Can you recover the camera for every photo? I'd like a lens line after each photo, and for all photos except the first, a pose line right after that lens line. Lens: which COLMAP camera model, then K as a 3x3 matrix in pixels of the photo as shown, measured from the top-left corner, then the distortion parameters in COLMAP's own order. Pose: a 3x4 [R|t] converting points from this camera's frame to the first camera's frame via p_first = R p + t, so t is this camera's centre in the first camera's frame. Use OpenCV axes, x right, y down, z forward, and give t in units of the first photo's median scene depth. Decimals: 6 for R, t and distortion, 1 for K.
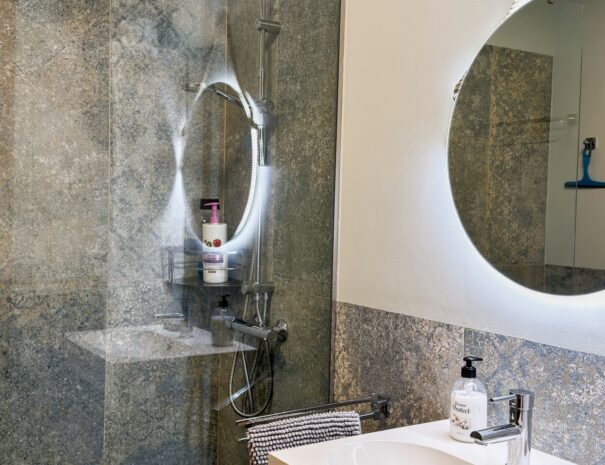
lens RADIAL K [[760.7, 0, 302.6], [0, 760.7, 232.2], [0, 0, 1]] dist [0.101922, 0.000000]
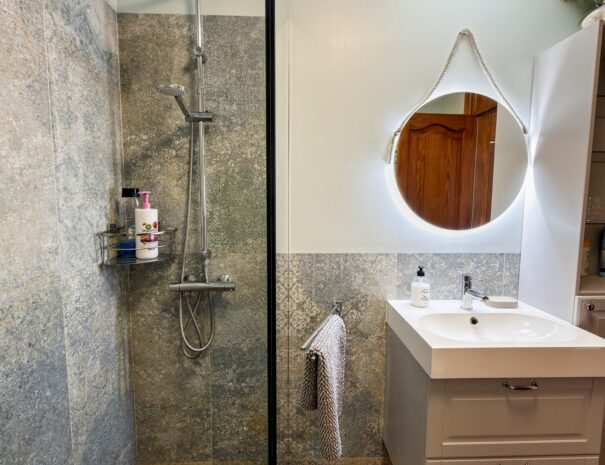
lens RADIAL K [[335.6, 0, 302.6], [0, 335.6, 230.8], [0, 0, 1]] dist [-0.013243, 0.006107]
pose [[0.507676, -0.101382, 0.855562, -0.458422], [0.038537, 0.994731, 0.095006, -0.018242], [-0.860685, -0.015261, 0.508908, 0.540646]]
